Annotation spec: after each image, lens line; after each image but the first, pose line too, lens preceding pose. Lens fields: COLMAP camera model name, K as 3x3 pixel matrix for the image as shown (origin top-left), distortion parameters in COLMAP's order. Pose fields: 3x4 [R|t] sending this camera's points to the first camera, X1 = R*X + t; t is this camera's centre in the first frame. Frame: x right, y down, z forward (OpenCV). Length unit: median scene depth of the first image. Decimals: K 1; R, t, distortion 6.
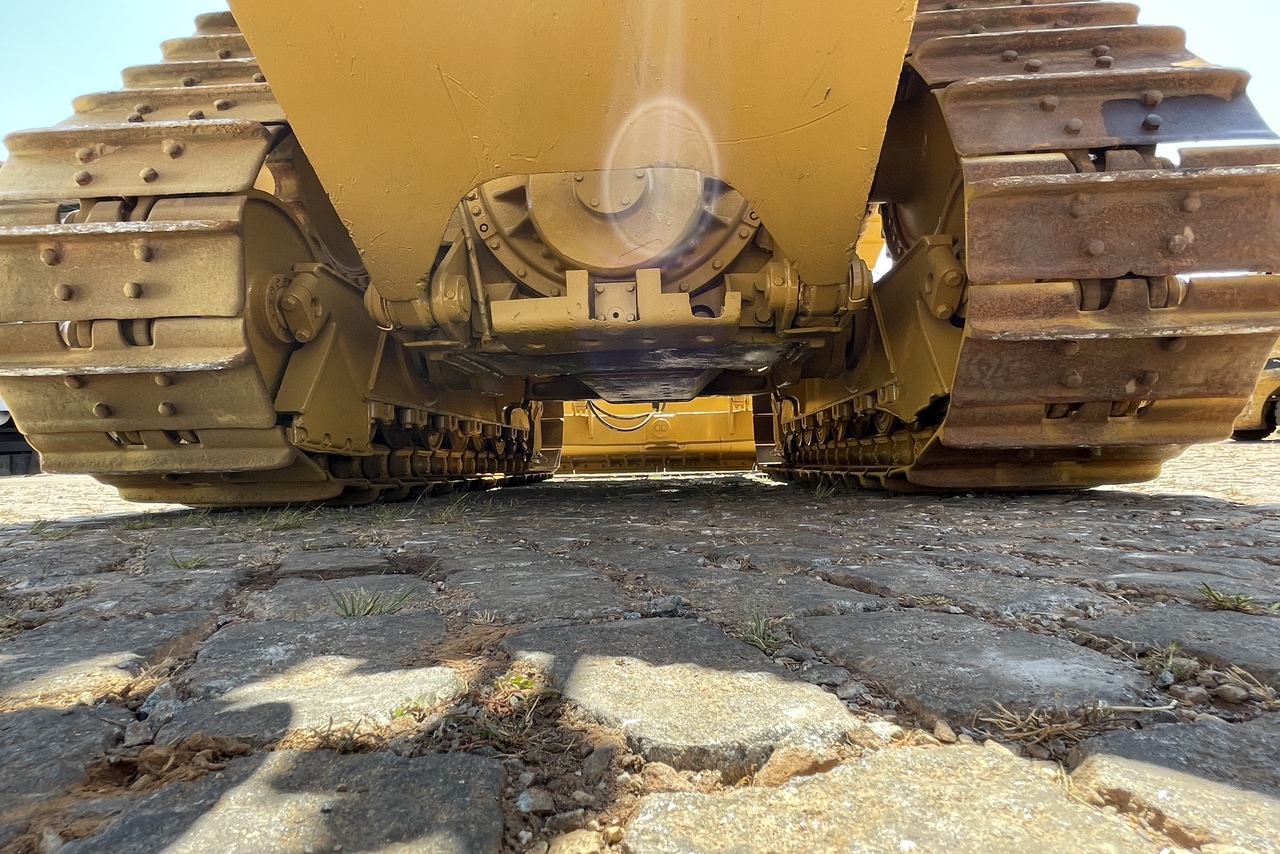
lens RADIAL K [[718.2, 0, 657.0], [0, 718.2, 427.5], [0, 0, 1]] dist [-0.001102, -0.000003]
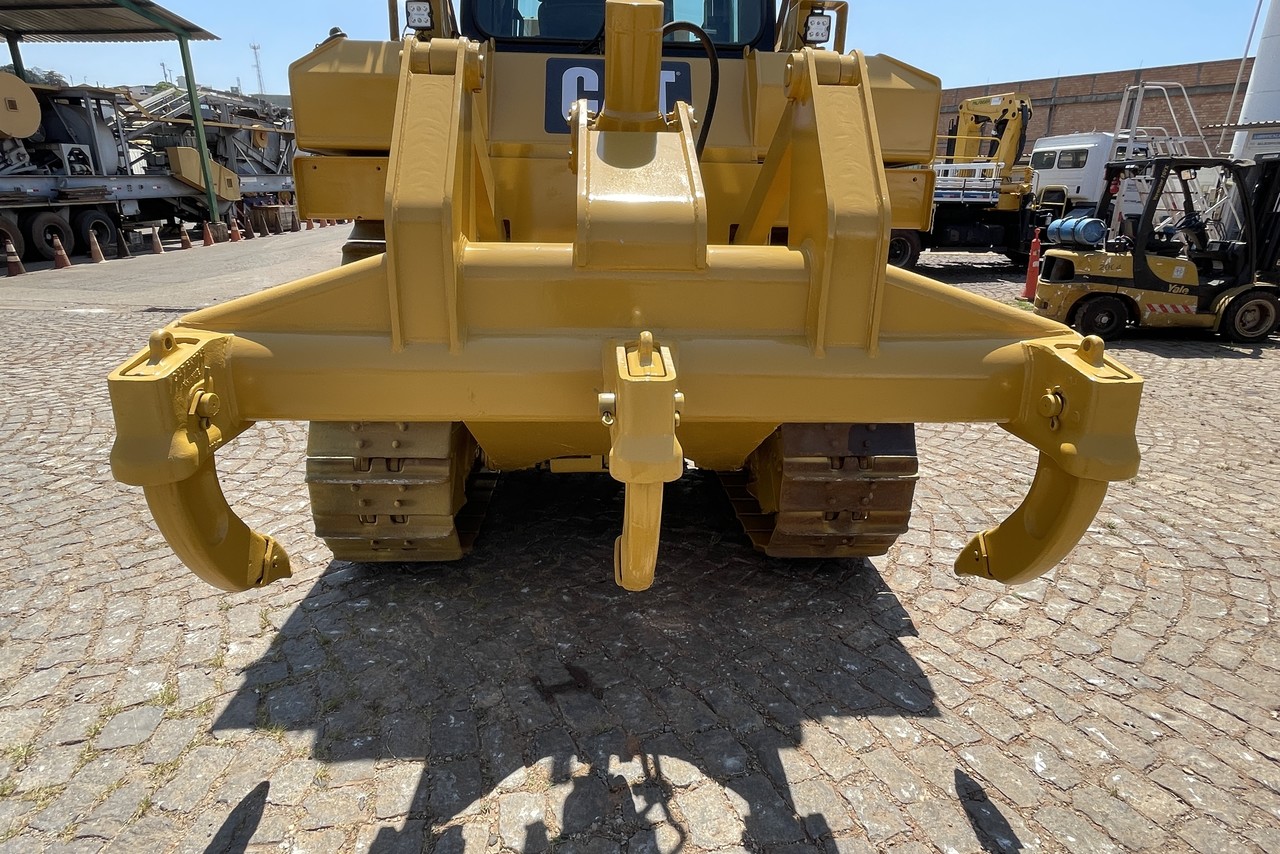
lens RADIAL K [[704.7, 0, 640.0], [0, 704.7, 427.0], [0, 0, 1]] dist [-0.001804, 0.000272]
pose [[0.994880, 0.009051, 0.100658, -0.248584], [-0.040649, 0.947704, 0.316552, -1.176662], [-0.092529, -0.319023, 0.943219, -1.034816]]
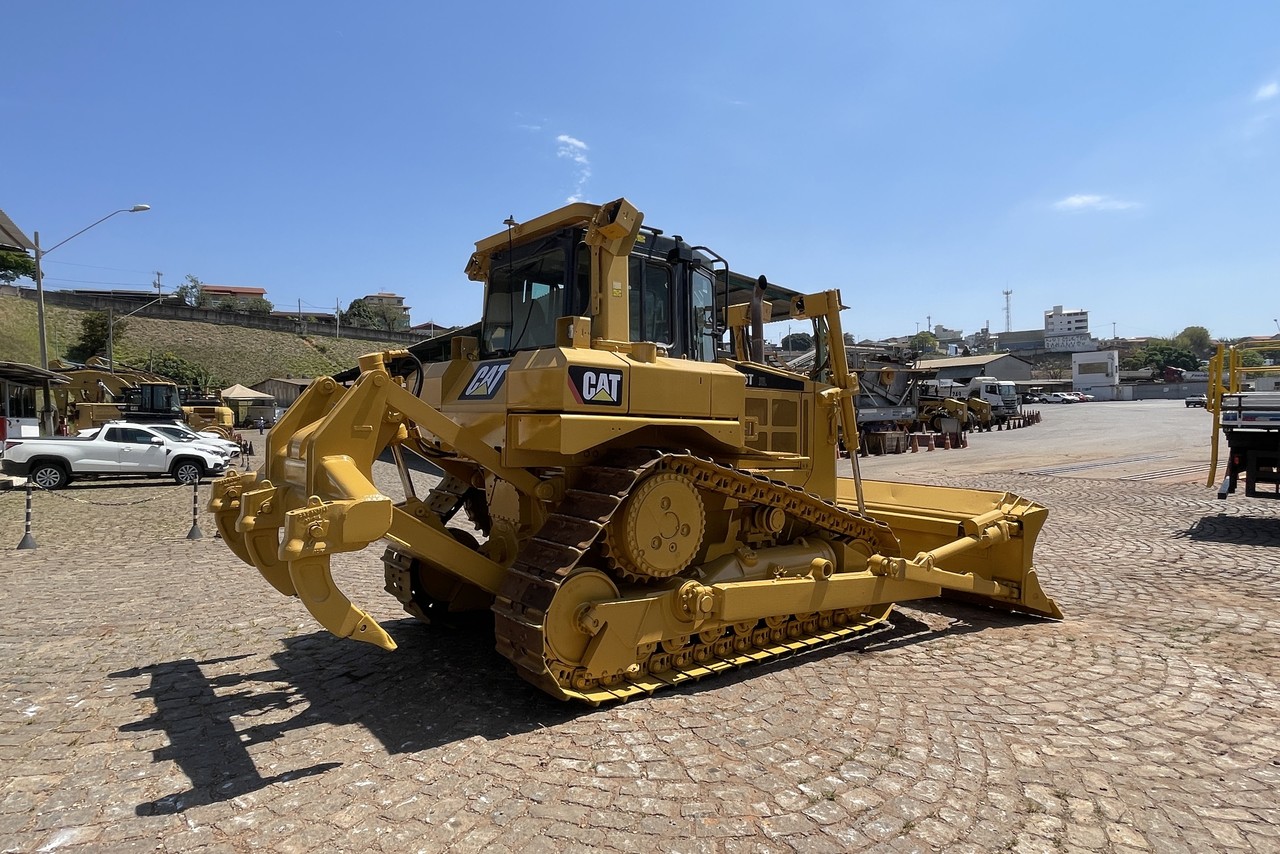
lens RADIAL K [[704.7, 0, 640.0], [0, 704.7, 427.0], [0, 0, 1]] dist [-0.001804, 0.000272]
pose [[0.674764, 0.044314, -0.736702, 3.405948], [-0.019884, 0.998925, 0.041874, -1.364949], [0.737766, -0.013606, 0.674919, -0.777928]]
